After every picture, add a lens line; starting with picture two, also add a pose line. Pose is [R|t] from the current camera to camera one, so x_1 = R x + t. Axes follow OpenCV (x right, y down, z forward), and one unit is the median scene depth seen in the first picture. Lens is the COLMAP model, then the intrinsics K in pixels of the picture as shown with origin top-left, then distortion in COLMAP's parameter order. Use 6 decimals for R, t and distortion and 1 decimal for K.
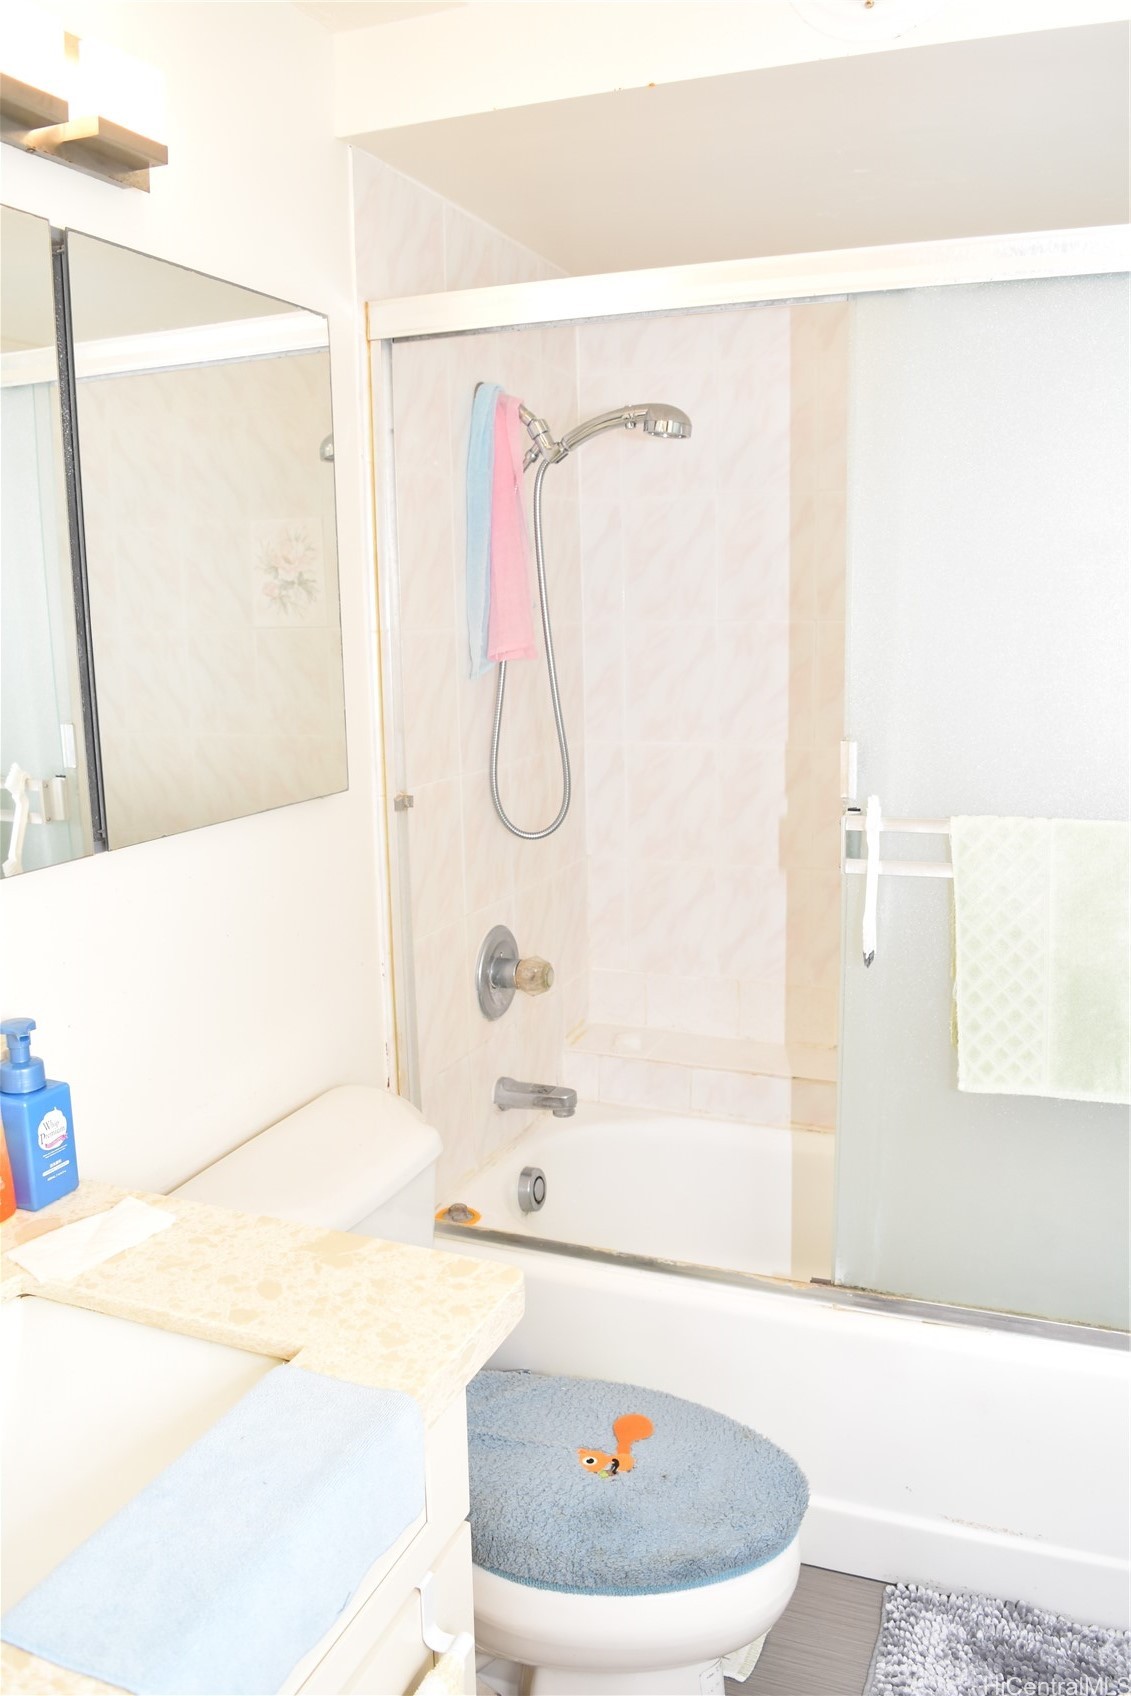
lens RADIAL K [[1343.8, 0, 566.6], [0, 1343.8, 847.8], [0, 0, 1]] dist [-0.091645, 0.017358]
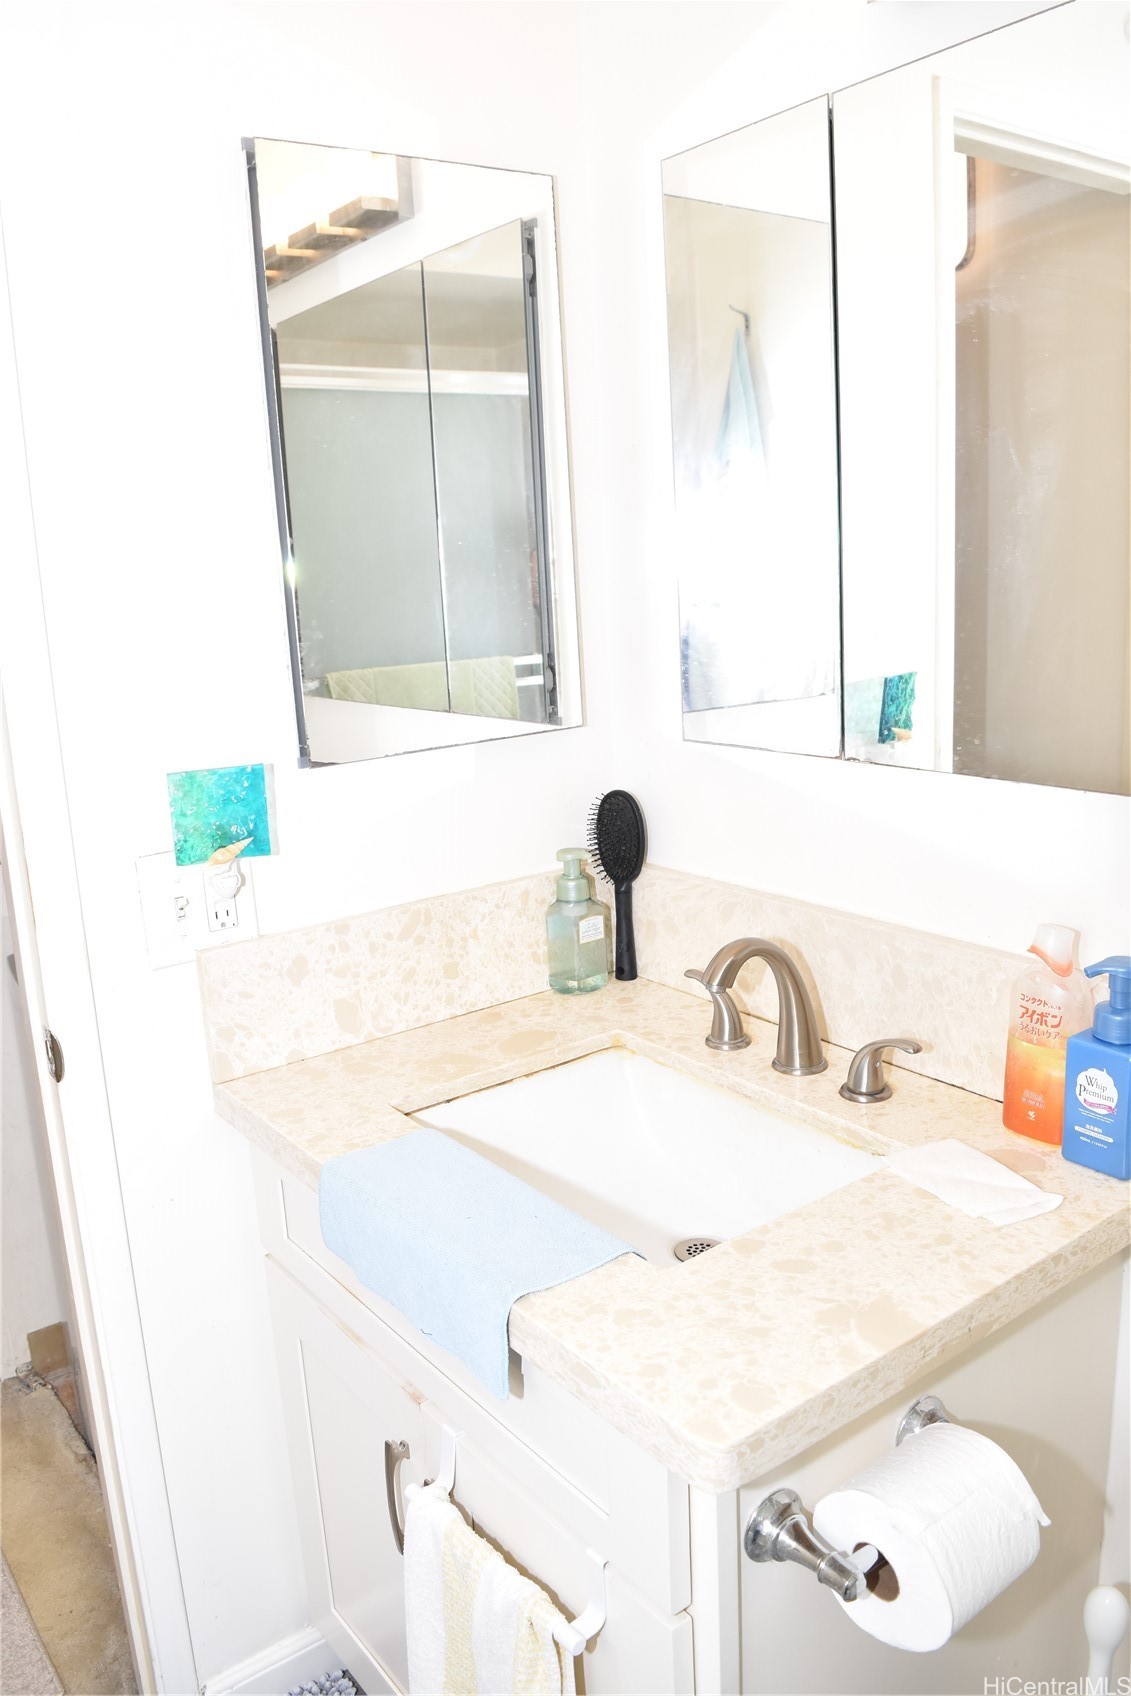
lens RADIAL K [[1343.8, 0, 568.3], [0, 1343.8, 847.2], [0, 0, 1]] dist [-0.091645, 0.017358]
pose [[-0.524976, 0.223476, -0.821255, 0.493092], [-0.095703, 0.943295, 0.317862, -0.187989], [0.845720, 0.245466, -0.473819, 1.152184]]
